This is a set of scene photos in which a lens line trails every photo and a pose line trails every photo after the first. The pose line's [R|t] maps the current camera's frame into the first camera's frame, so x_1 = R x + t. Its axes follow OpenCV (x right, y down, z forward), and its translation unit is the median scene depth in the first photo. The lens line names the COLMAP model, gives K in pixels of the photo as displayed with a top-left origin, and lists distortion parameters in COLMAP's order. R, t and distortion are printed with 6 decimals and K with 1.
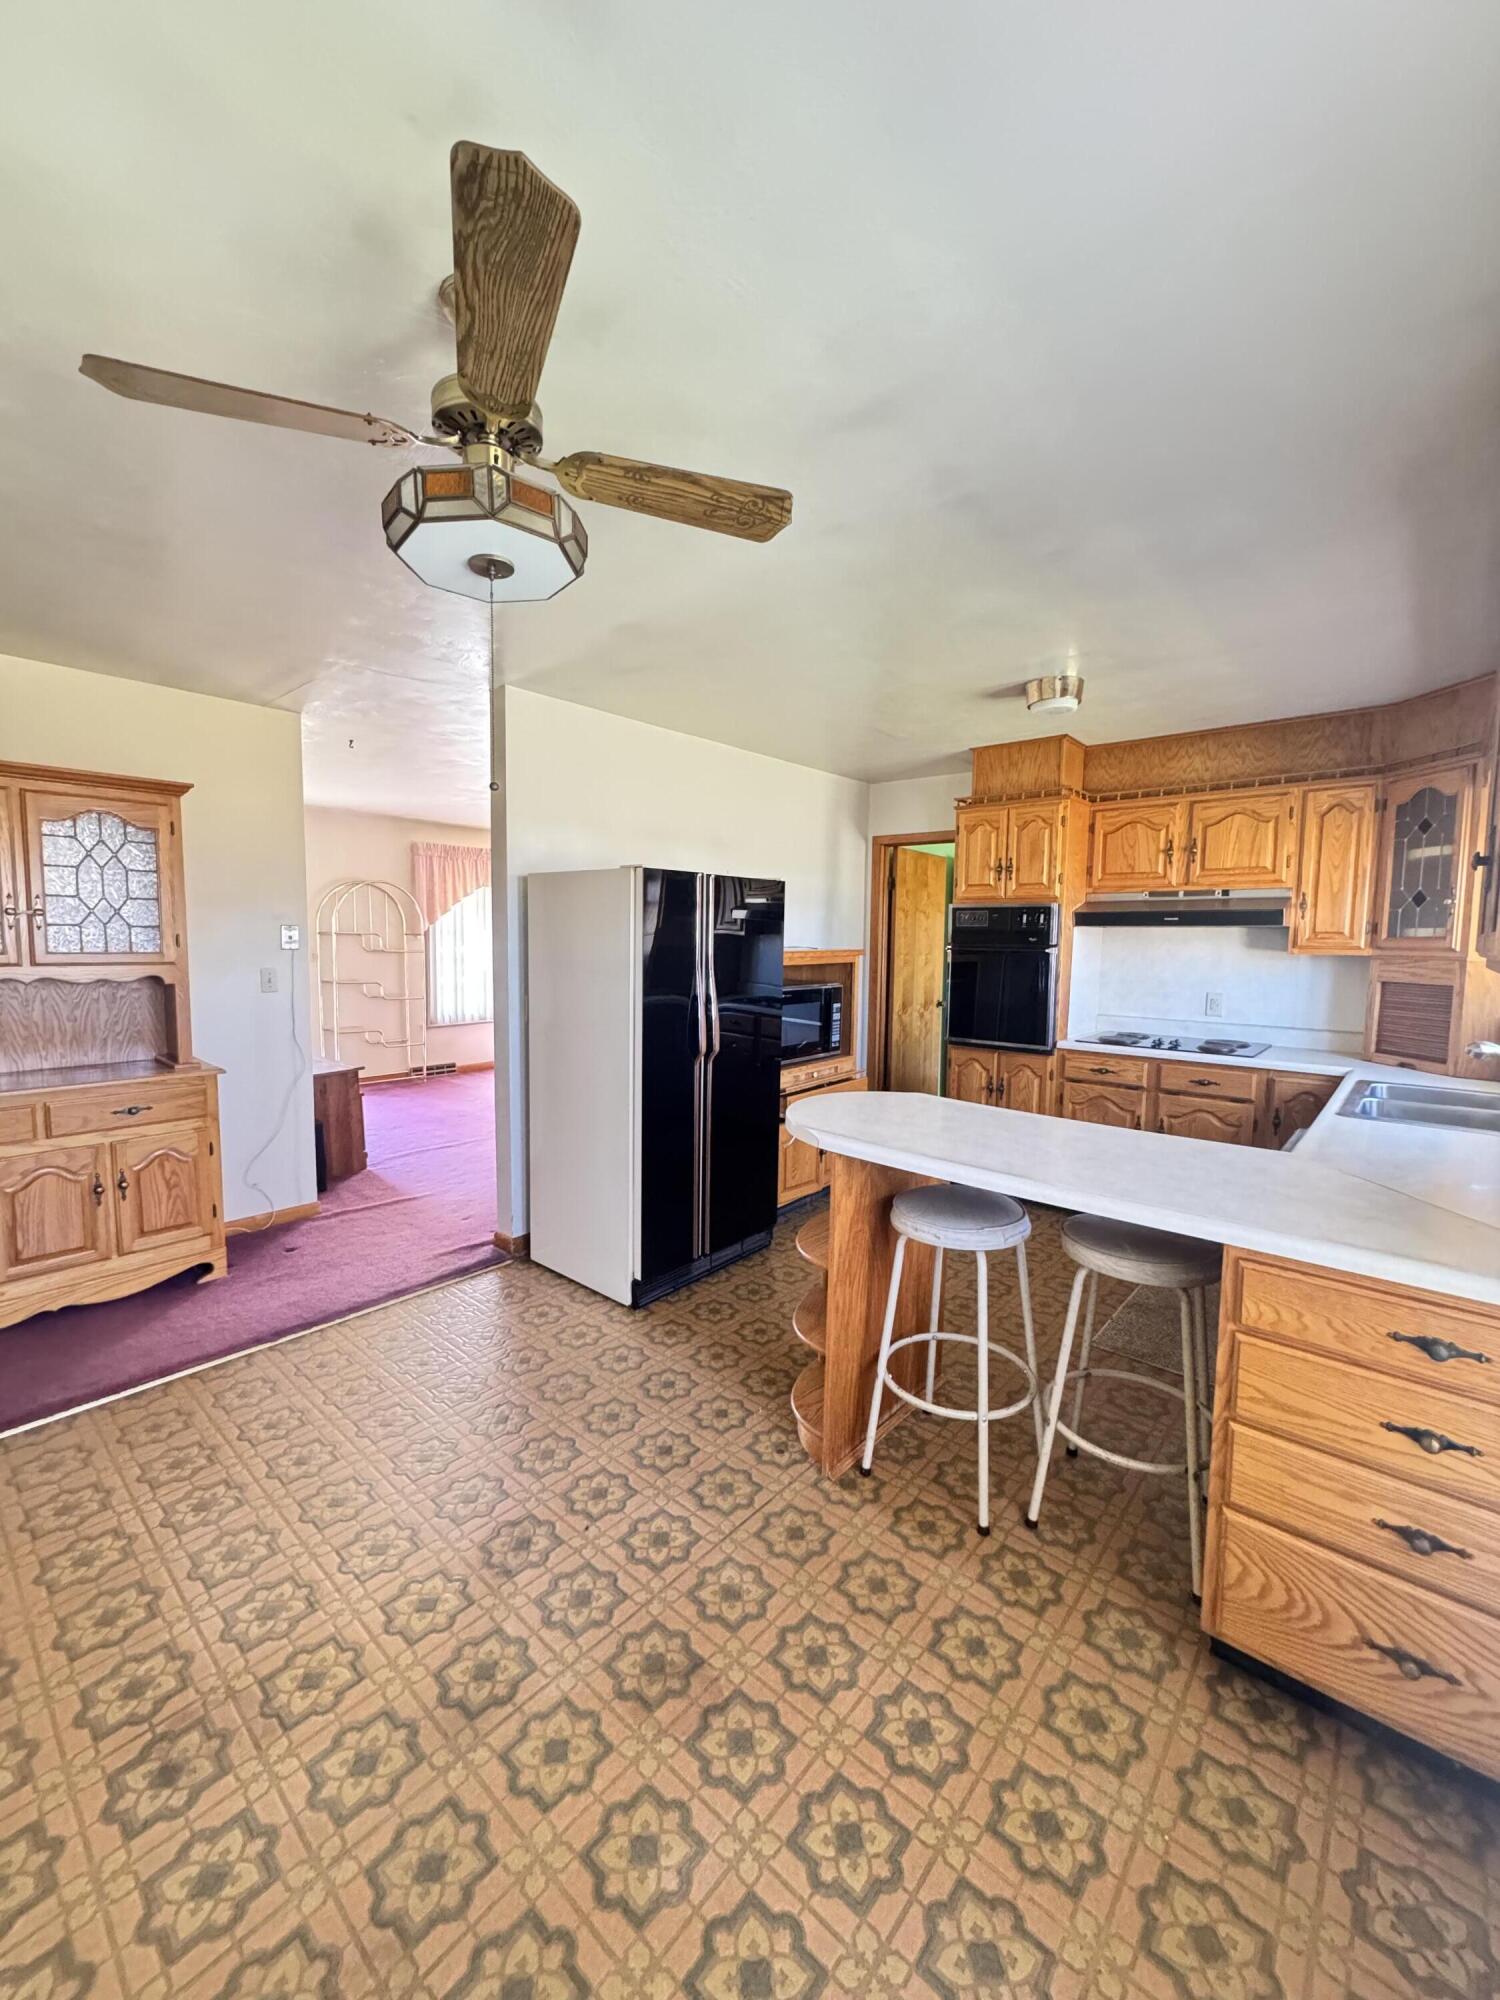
lens RADIAL K [[804.8, 0, 750.0], [0, 804.8, 1000.0], [0, 0, 1]] dist [-0.000744, 0.000036]
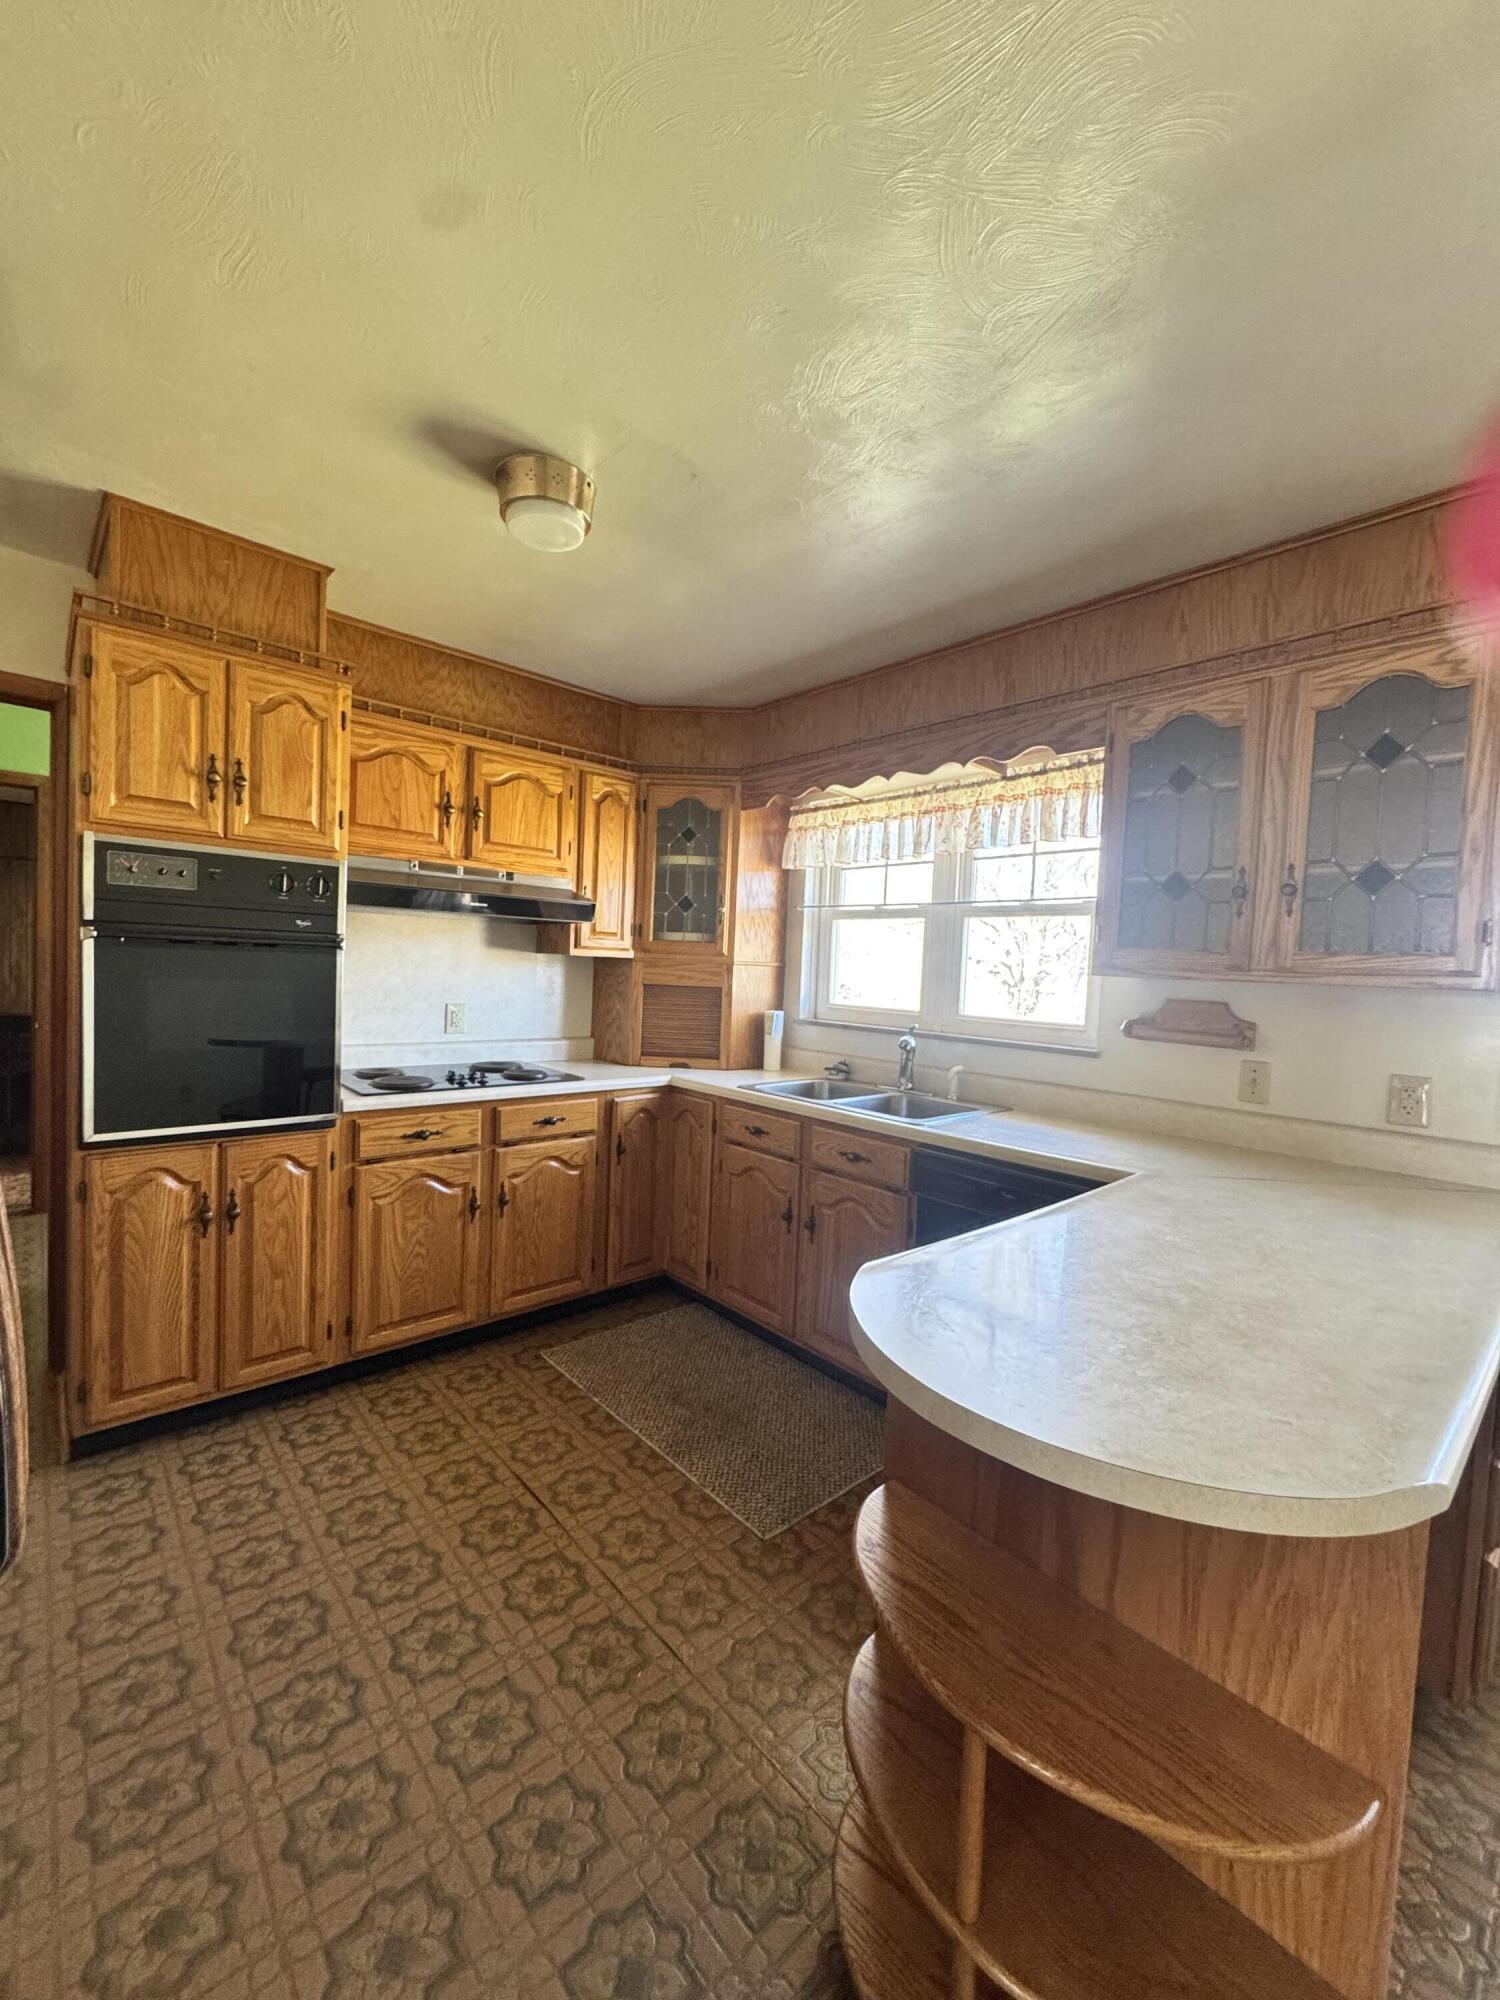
lens RADIAL K [[804.8, 0, 750.0], [0, 804.8, 1000.0], [0, 0, 1]] dist [-0.000744, 0.000036]
pose [[0.118222, -0.049670, 0.991744, -0.168352], [0.036824, 0.998280, 0.045607, -0.040211], [-0.992304, 0.031128, 0.119848, 0.686361]]
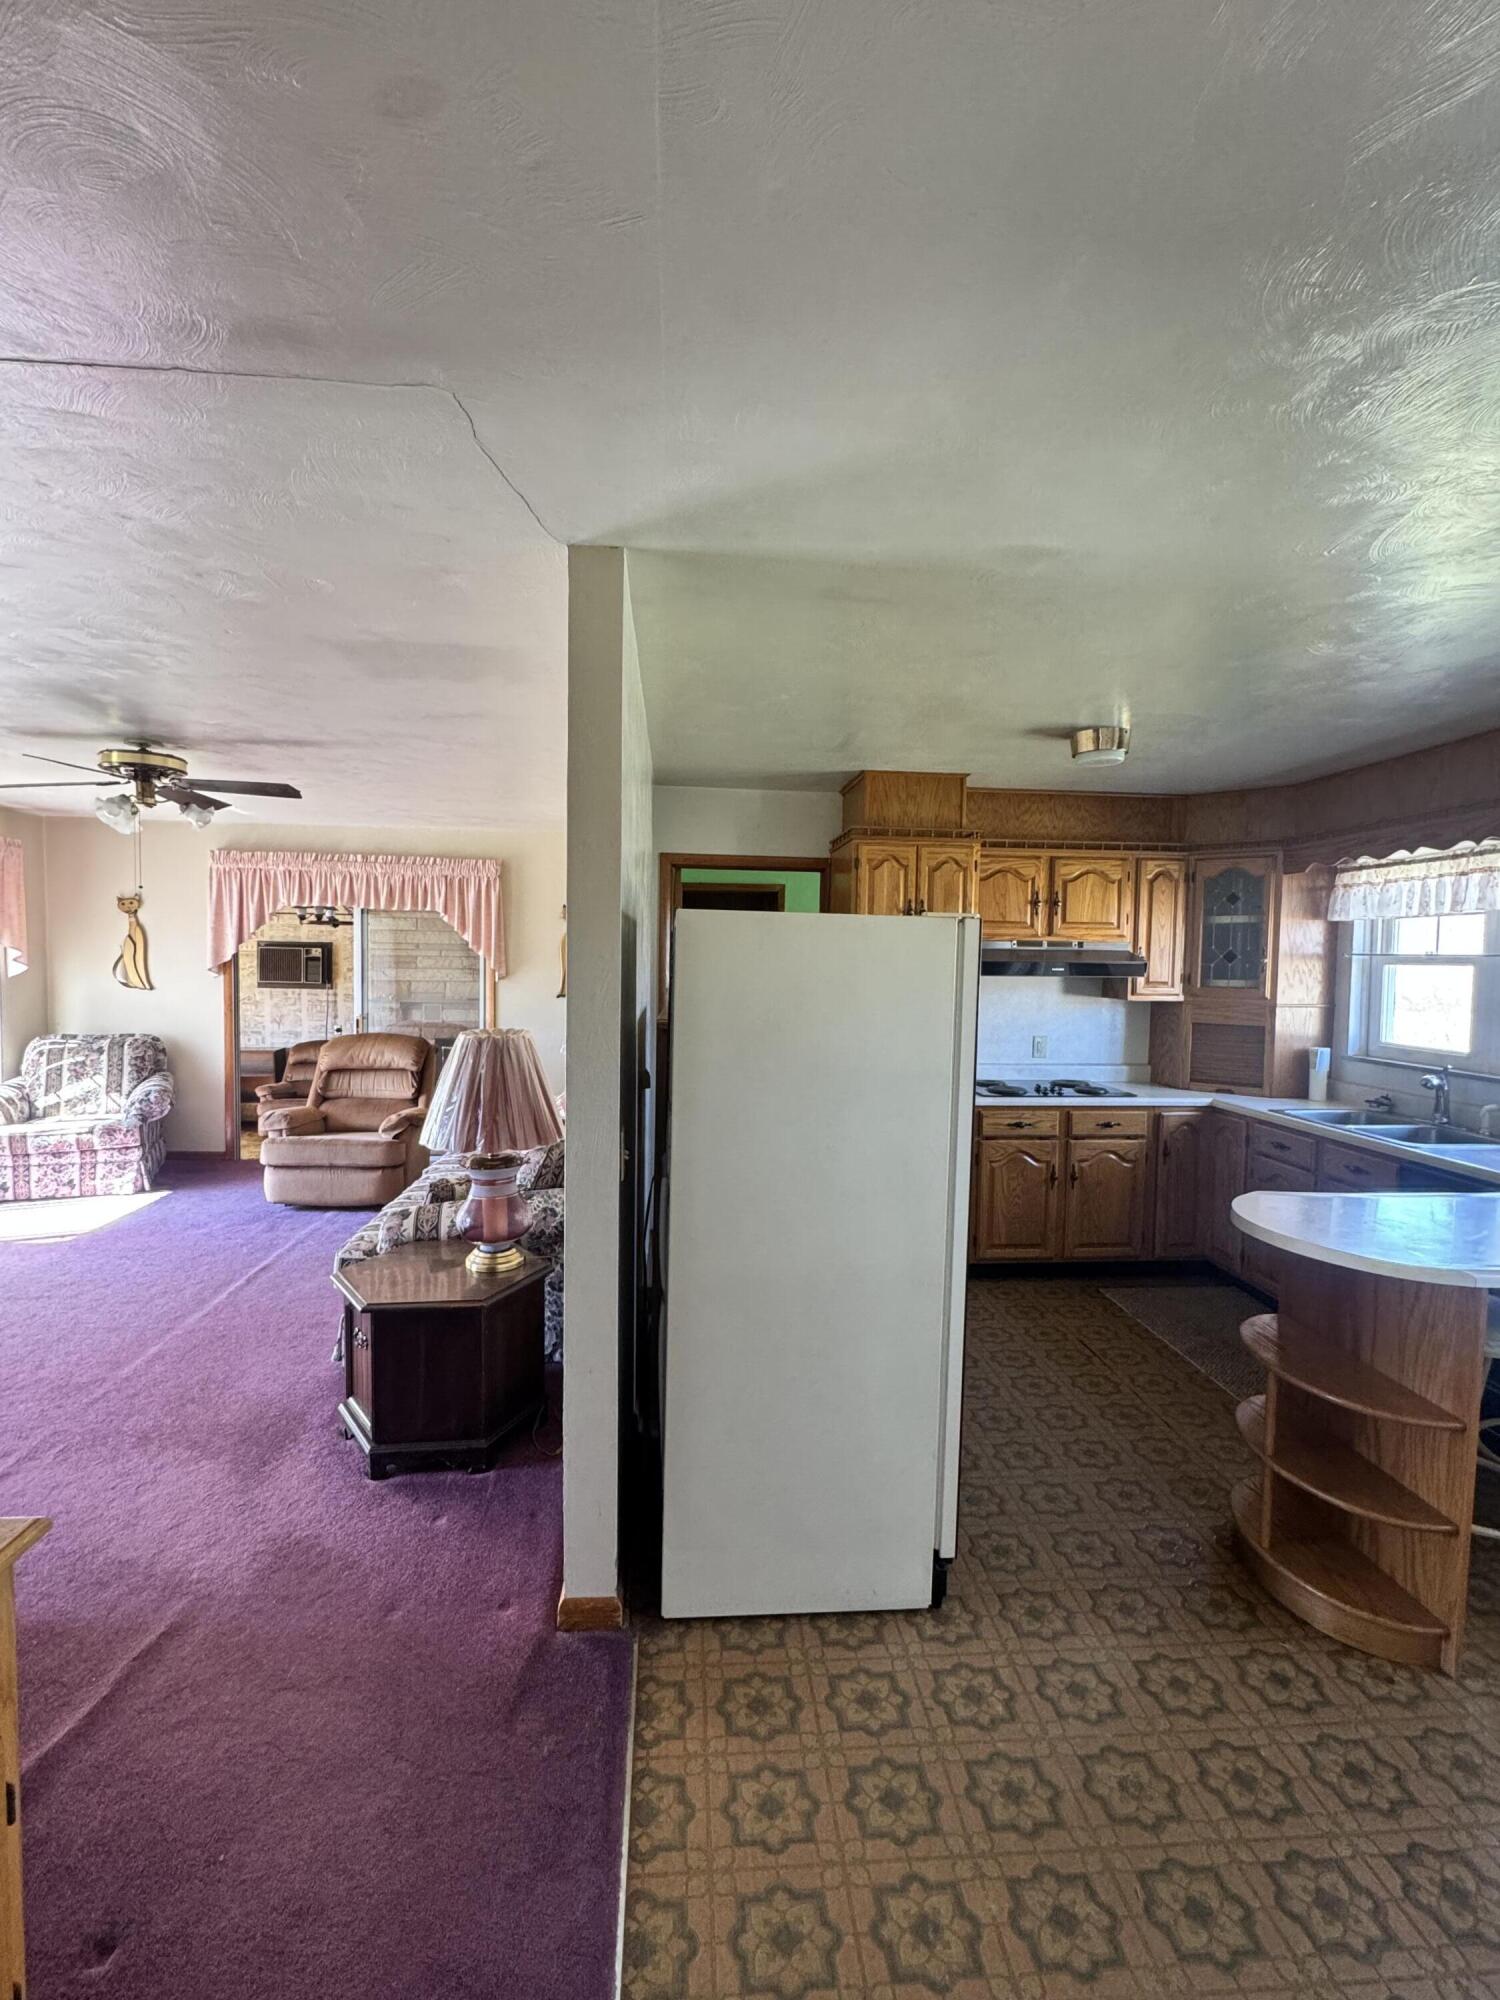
lens RADIAL K [[914.5, 0, 750.0], [0, 914.5, 1000.0], [0, 0, 1]] dist [-0.004449, -0.000226]
pose [[0.693266, -0.036013, 0.719782, -0.606646], [0.048839, 0.998802, 0.002934, -0.085660], [-0.719025, 0.033120, 0.694194, 0.477999]]
